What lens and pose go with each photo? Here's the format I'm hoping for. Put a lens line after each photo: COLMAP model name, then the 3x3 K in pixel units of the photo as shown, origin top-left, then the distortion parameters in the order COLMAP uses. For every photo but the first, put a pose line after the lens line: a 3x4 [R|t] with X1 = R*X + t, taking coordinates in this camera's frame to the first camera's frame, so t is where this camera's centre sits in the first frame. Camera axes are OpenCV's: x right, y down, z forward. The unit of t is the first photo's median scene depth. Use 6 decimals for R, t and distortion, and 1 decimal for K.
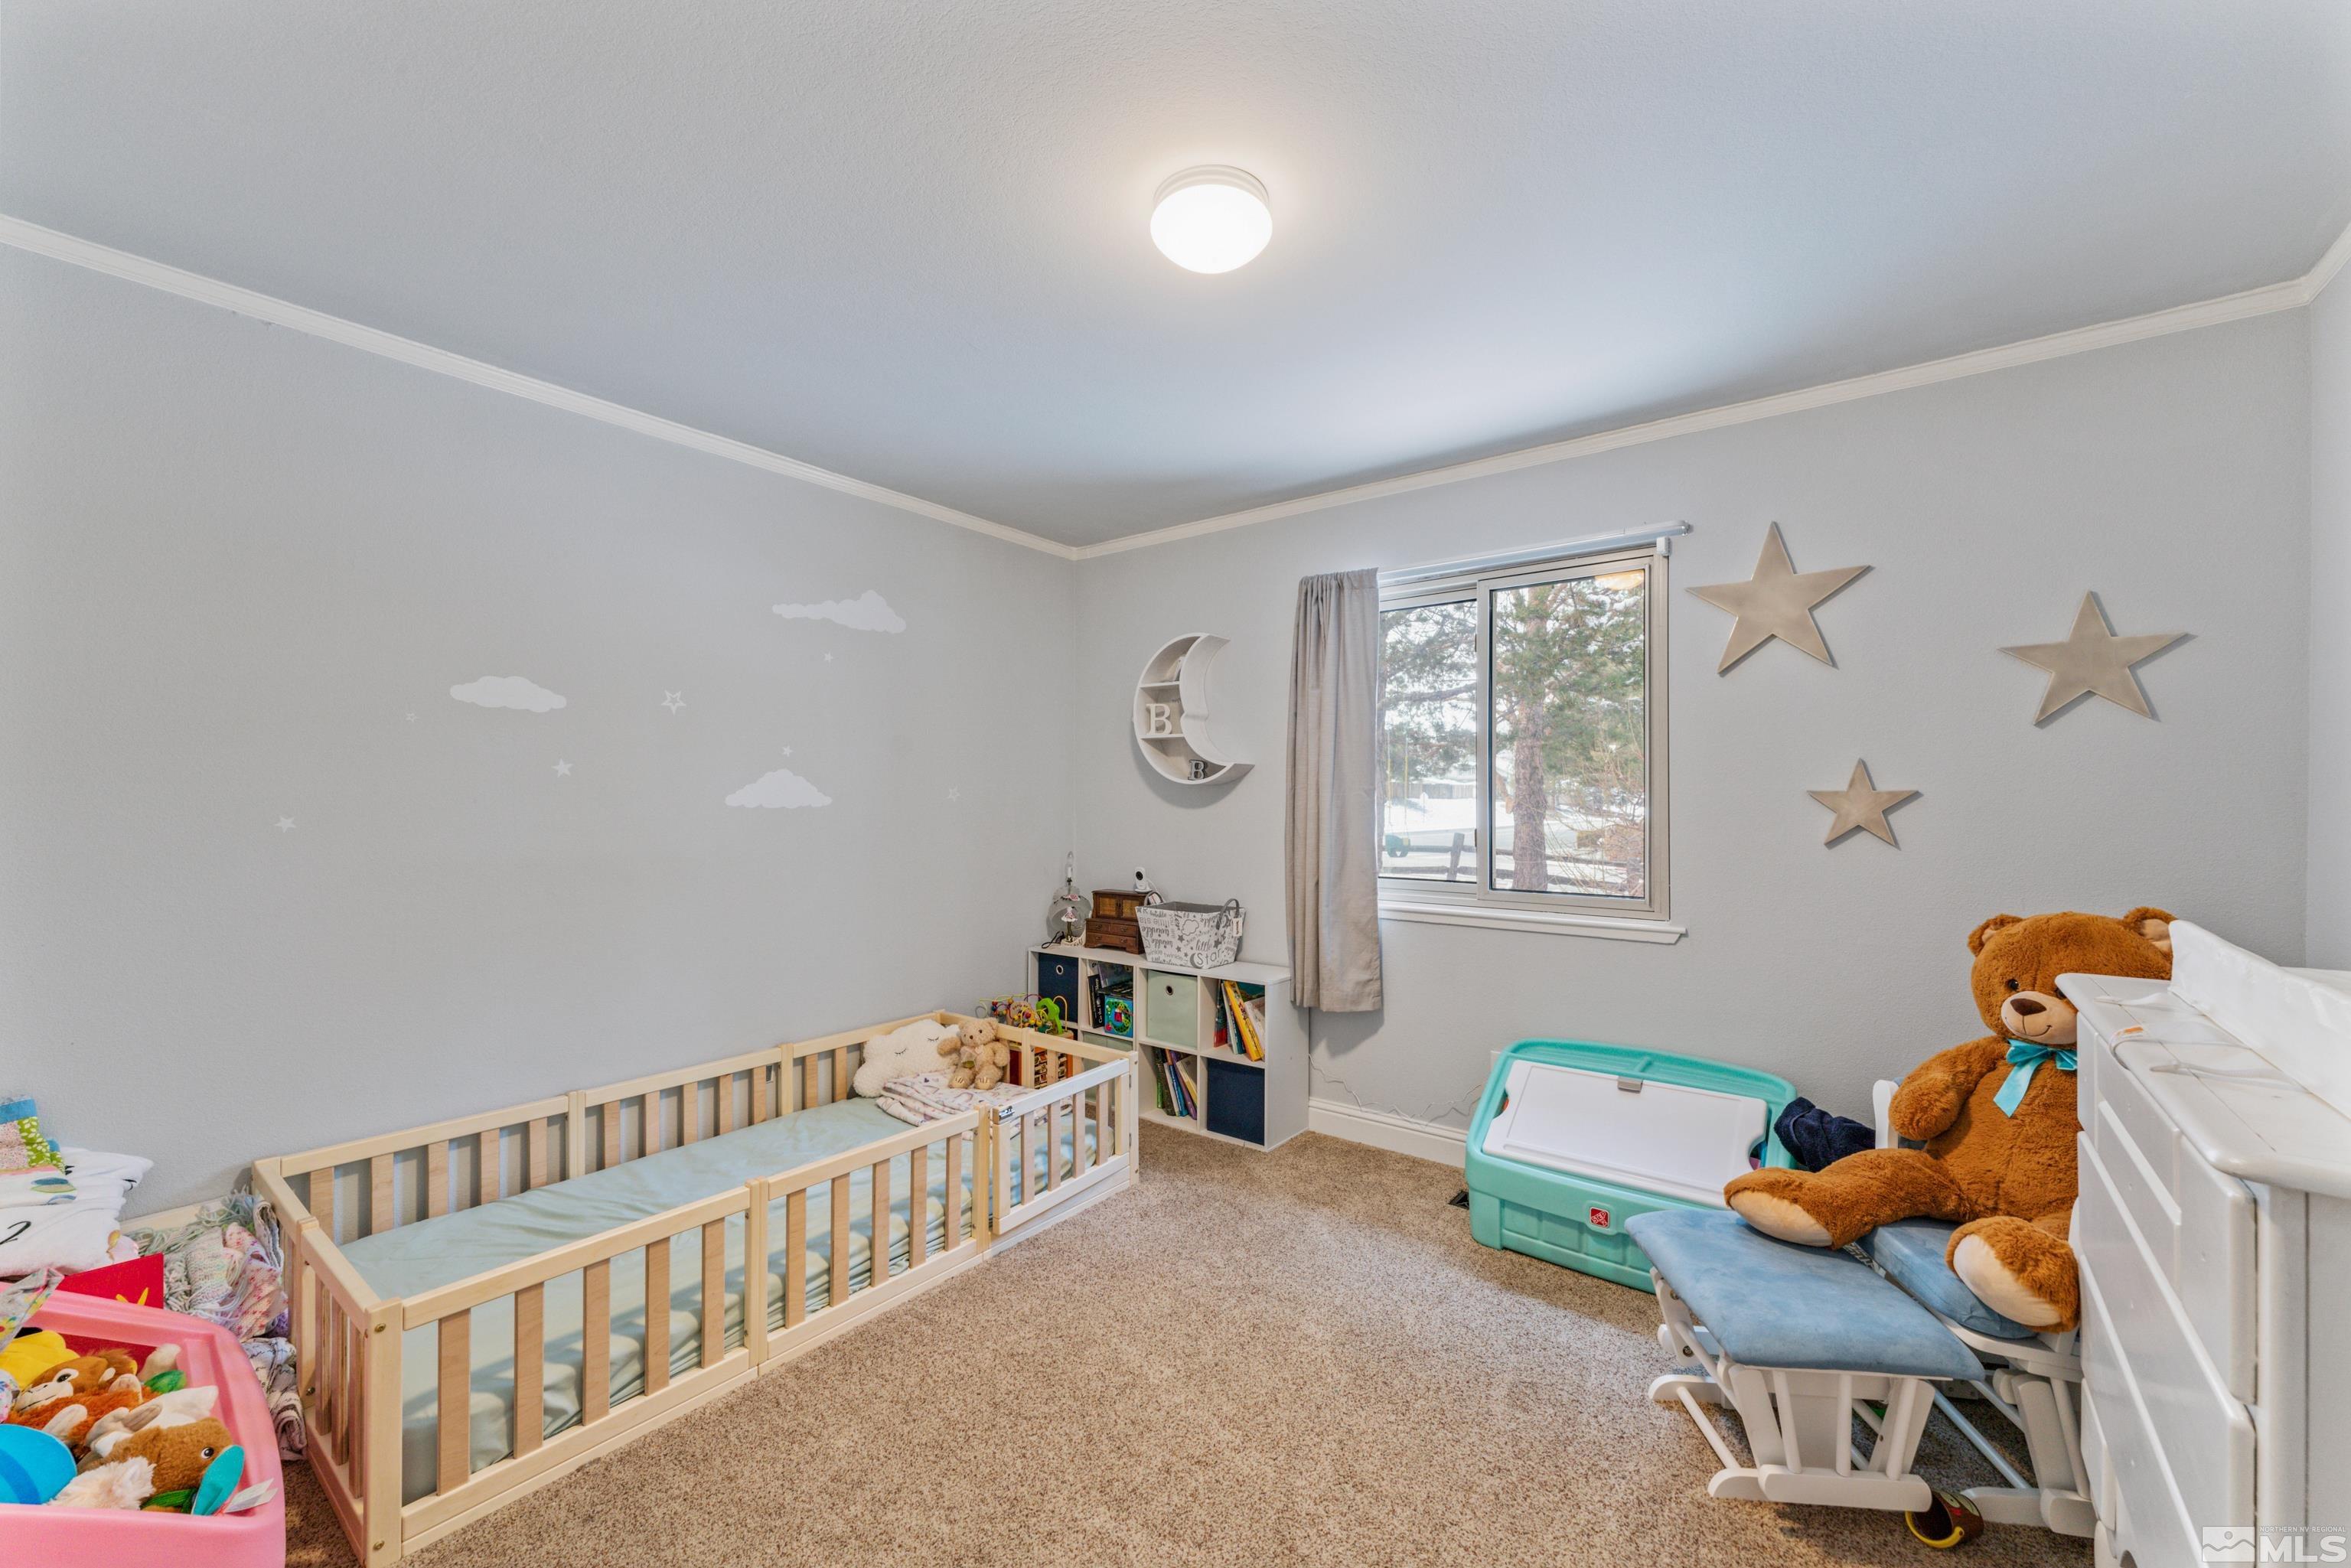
lens RADIAL K [[928.1, 0, 1171.8], [0, 928.1, 816.9], [0, 0, 1]] dist [0.001271, 0.000149]
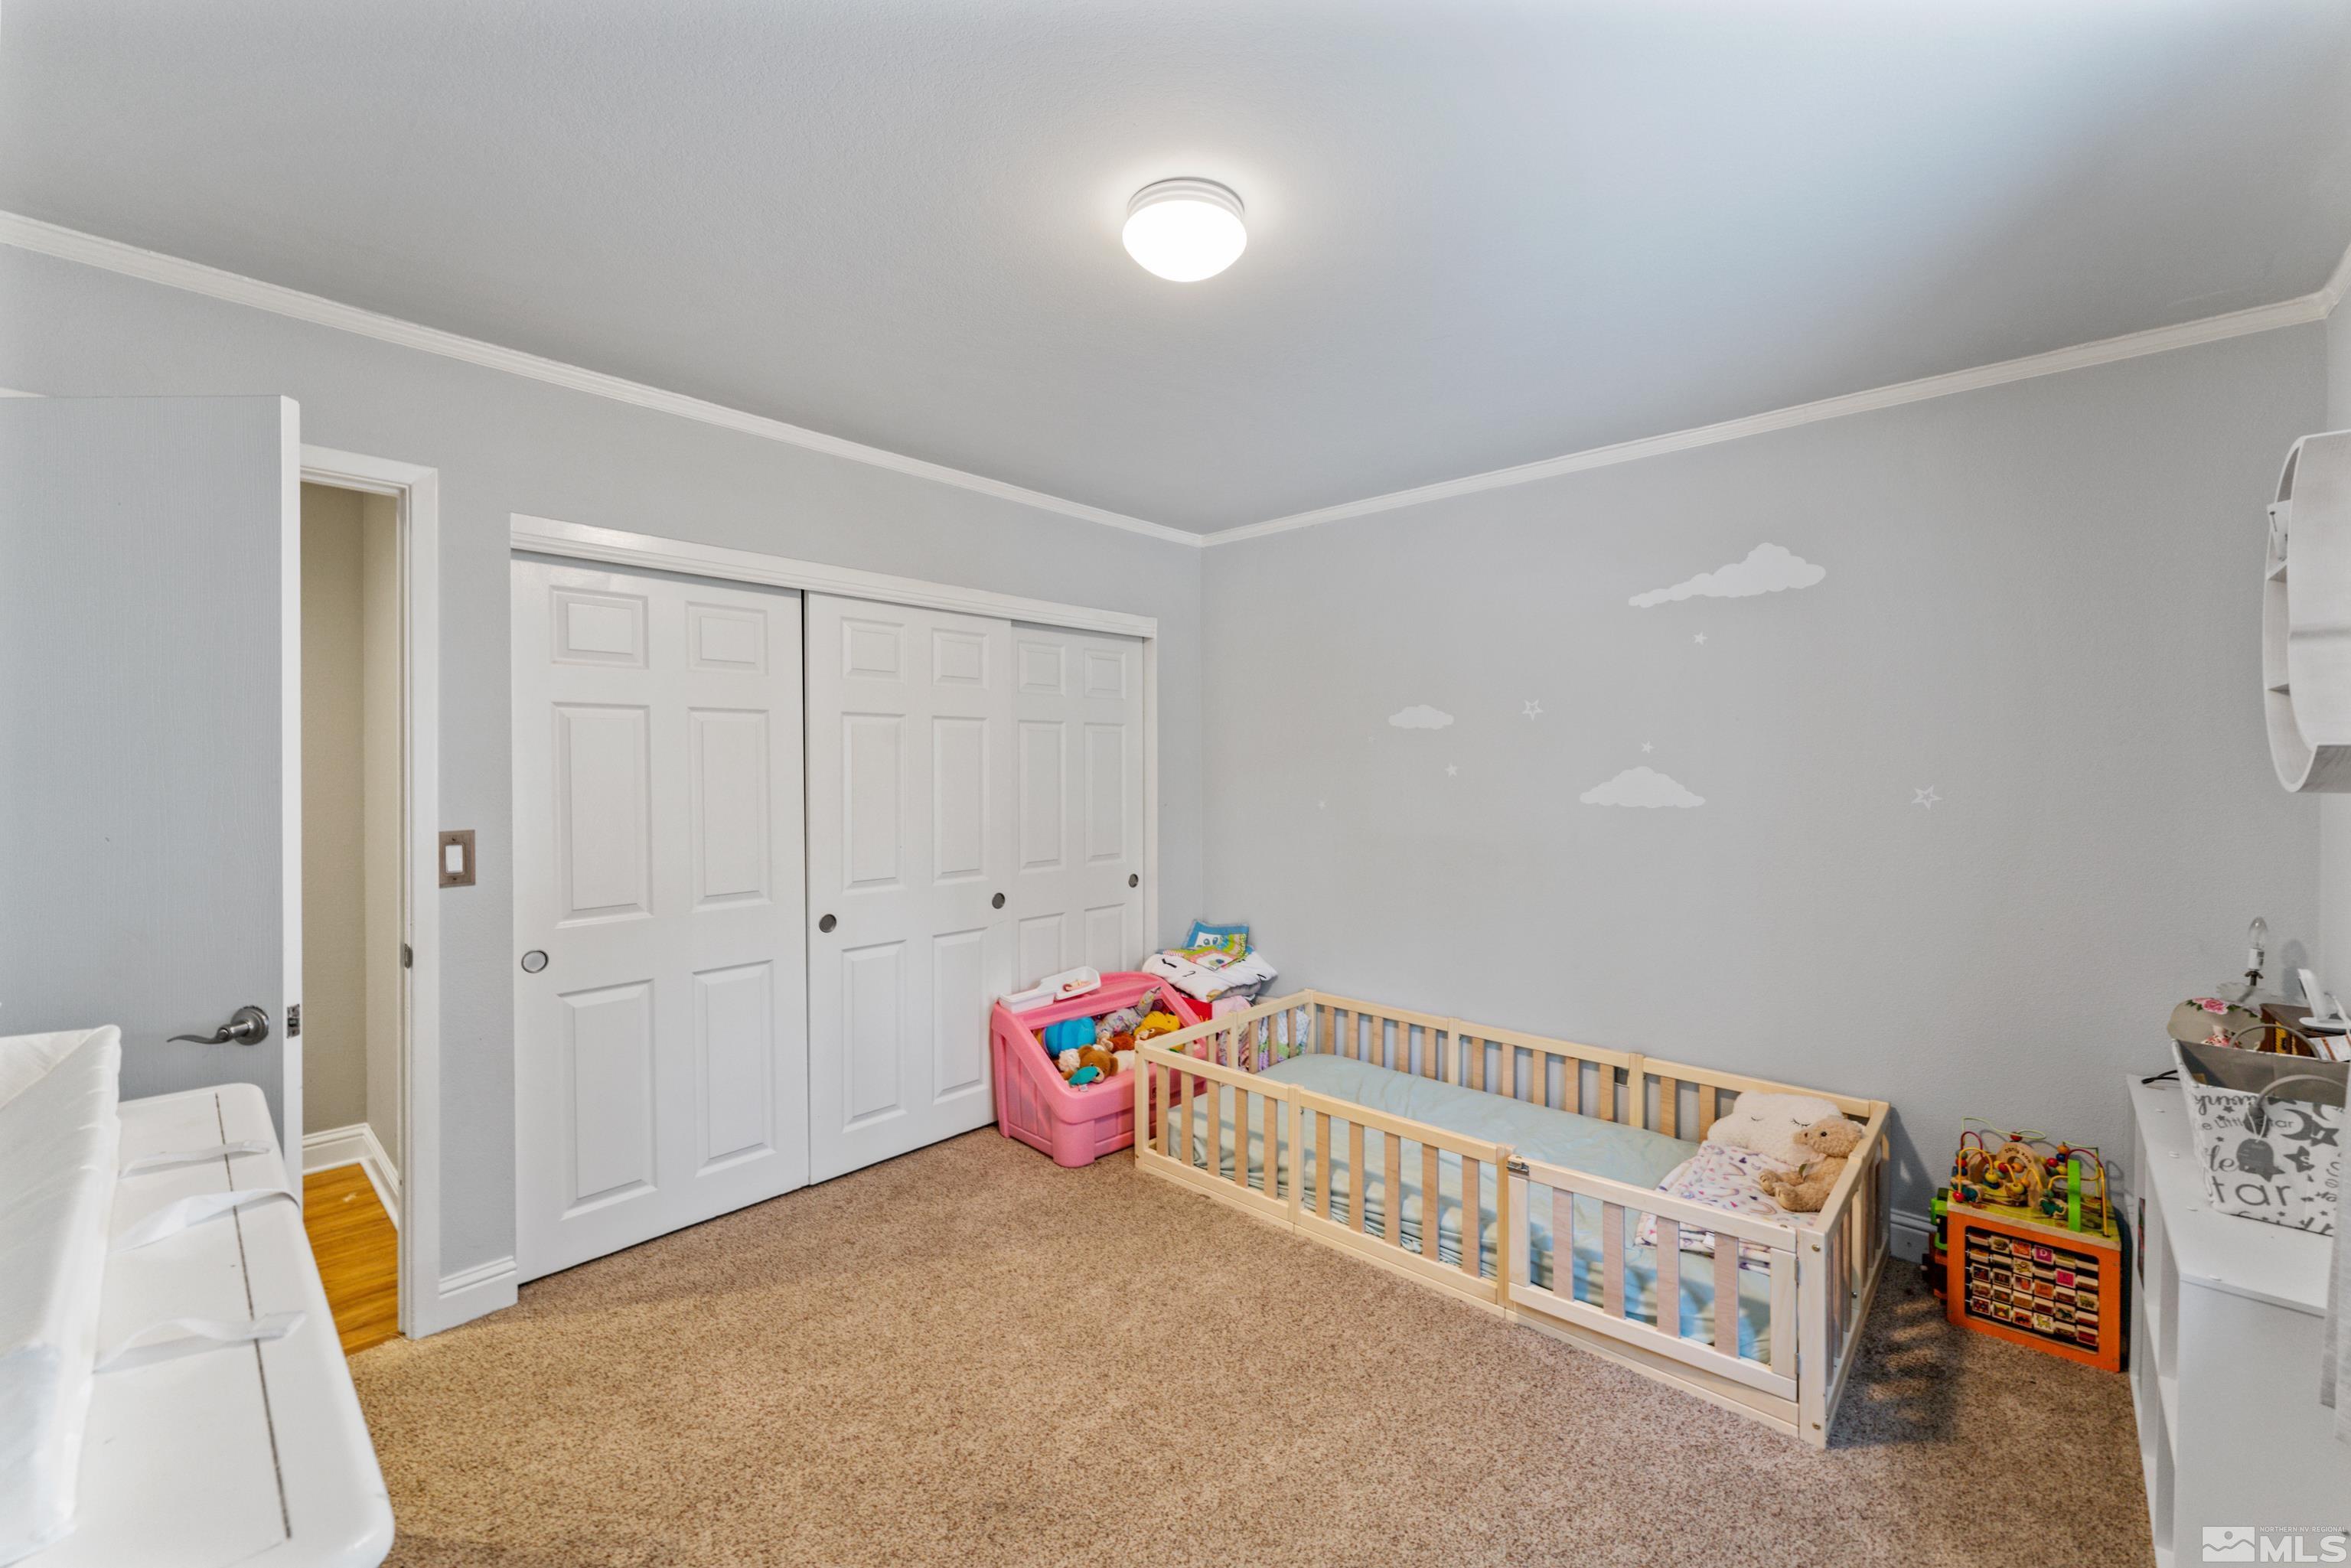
lens RADIAL K [[938.9, 0, 1175.5], [0, 938.9, 795.3], [0, 0, 1]] dist [0.000391, -0.000067]
pose [[-0.086300, 0.028561, -0.995860, 0.647079], [-0.022488, 0.999278, 0.030608, -0.045246], [0.996015, 0.025036, -0.085596, 0.672513]]
